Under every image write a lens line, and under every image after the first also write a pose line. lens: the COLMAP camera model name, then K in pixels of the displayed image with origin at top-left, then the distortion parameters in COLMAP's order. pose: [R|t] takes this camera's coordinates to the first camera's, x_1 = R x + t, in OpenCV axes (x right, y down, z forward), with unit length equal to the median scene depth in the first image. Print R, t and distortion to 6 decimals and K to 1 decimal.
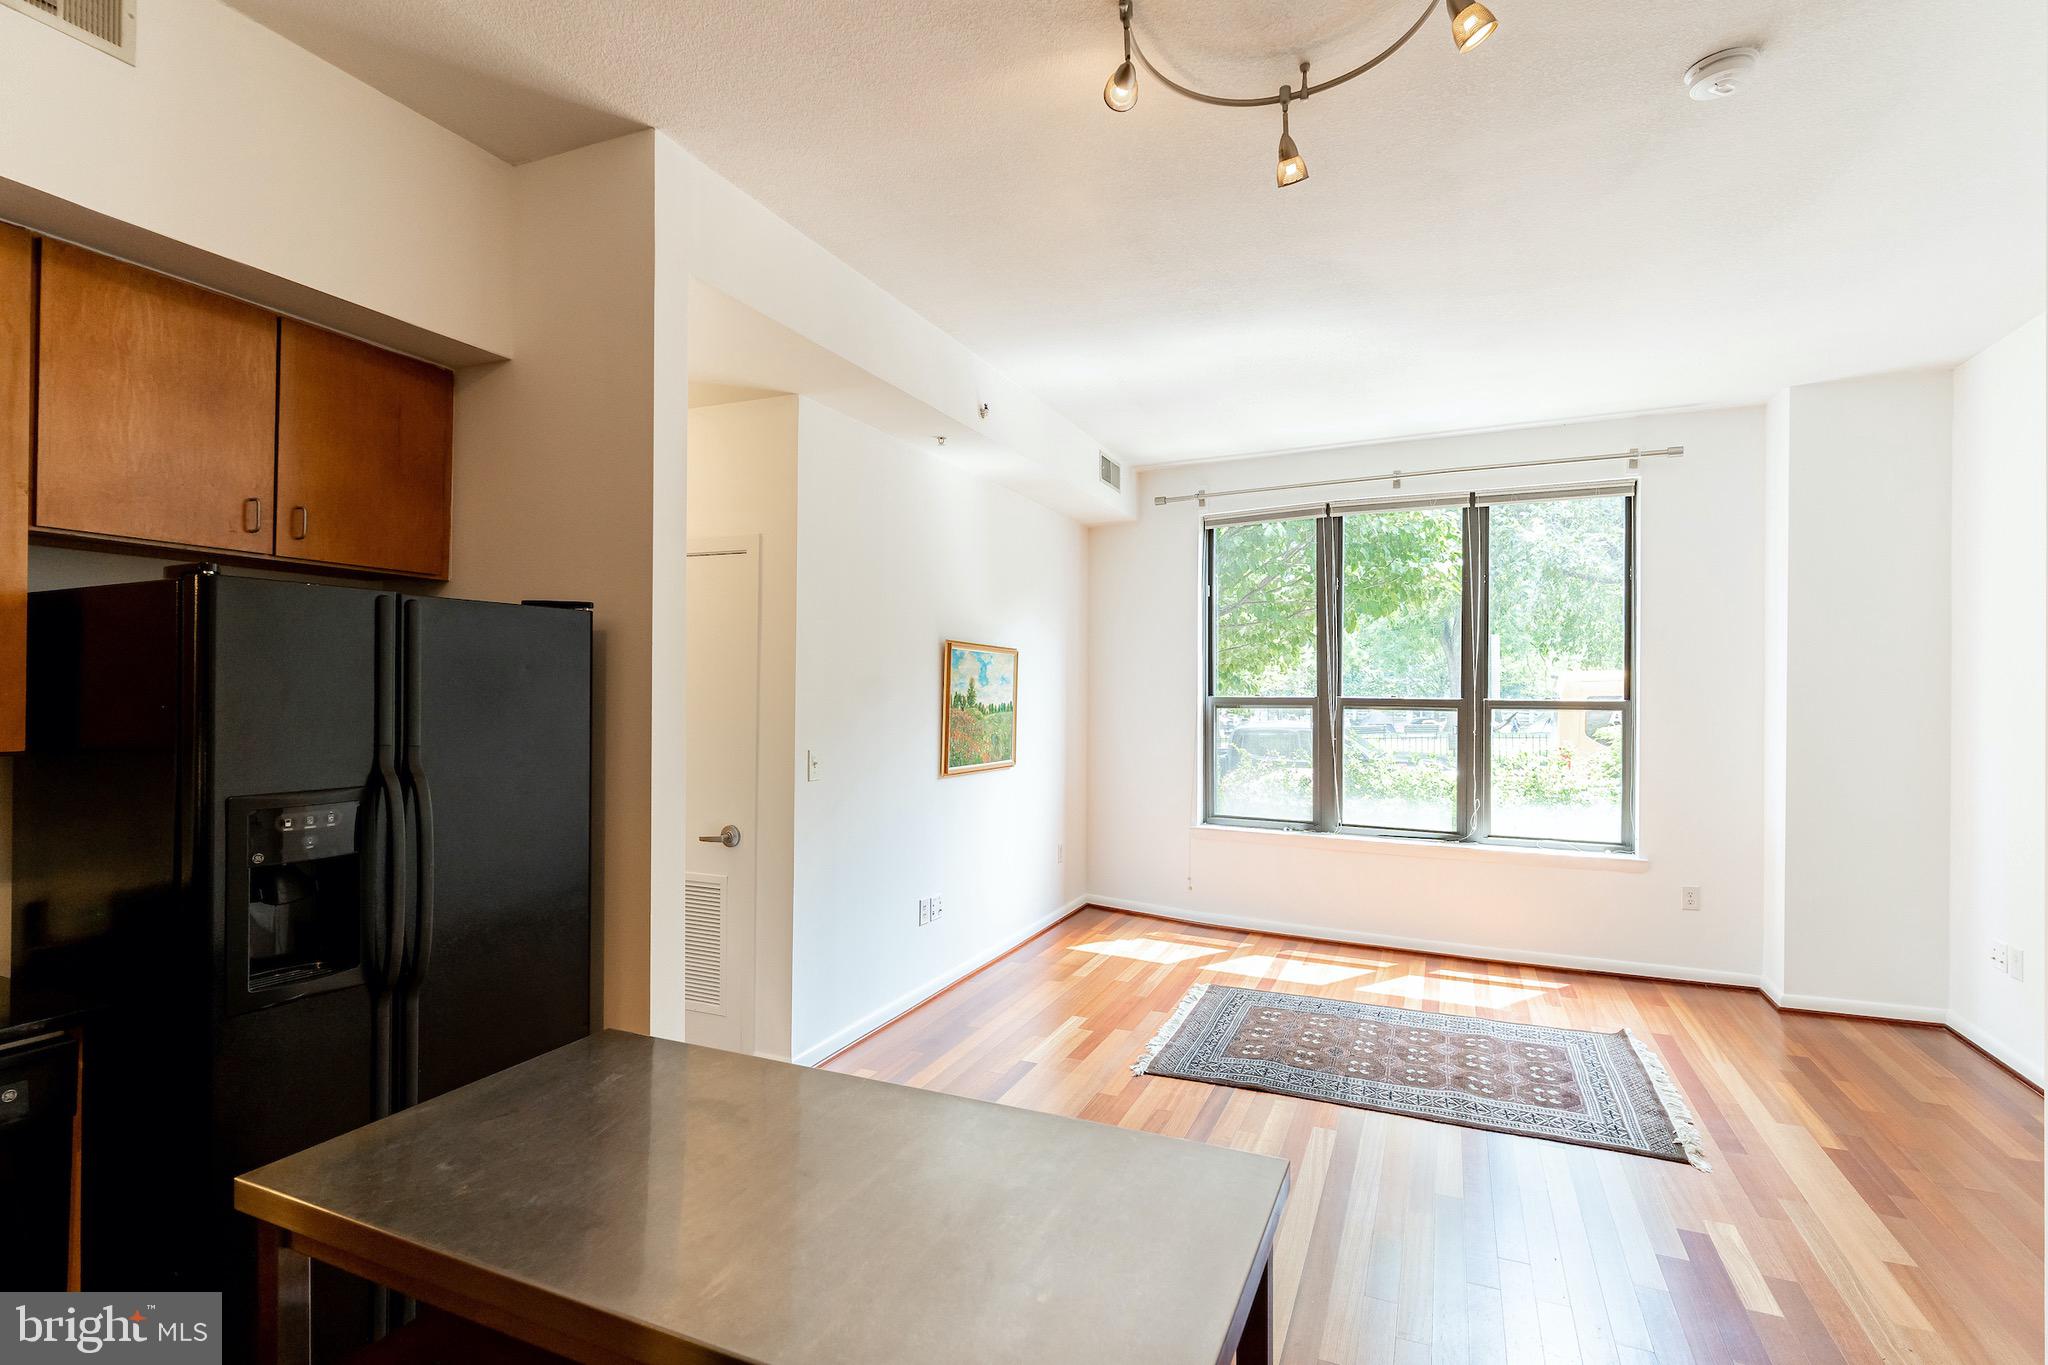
lens RADIAL K [[975.3, 0, 1009.5], [0, 975.3, 684.0], [0, 0, 1]] dist [-0.000259, 0.000761]
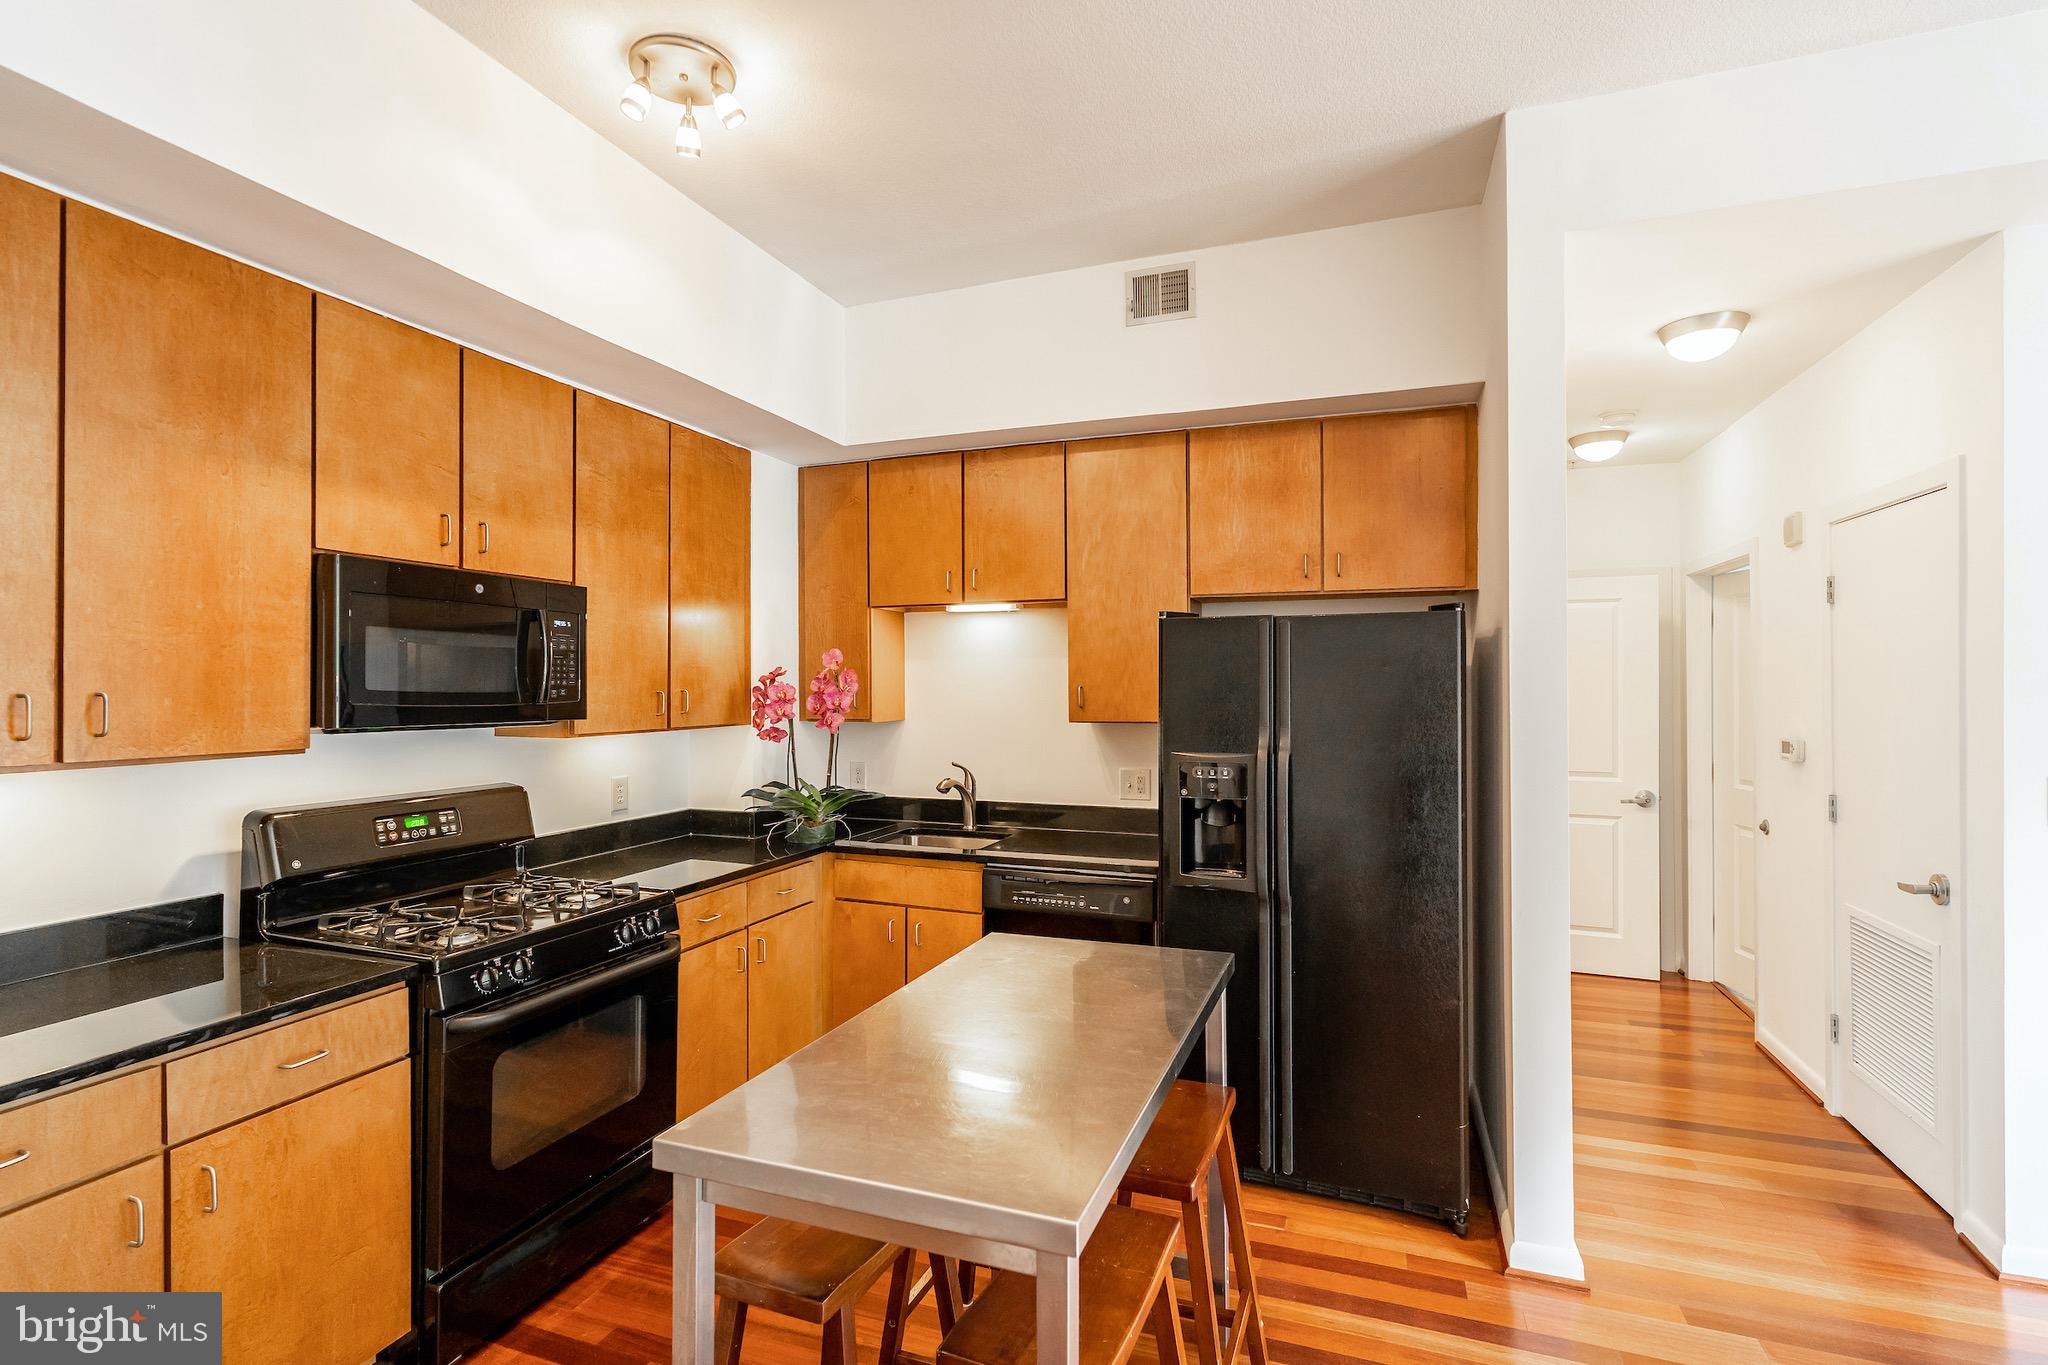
lens RADIAL K [[975.3, 0, 1013.0], [0, 975.3, 680.2], [0, 0, 1]] dist [-0.000259, 0.000761]
pose [[0.064187, -0.010217, -0.997886, 0.317829], [0.012318, 0.999880, -0.009445, 0.002188], [0.997862, -0.011686, 0.064305, 0.241359]]
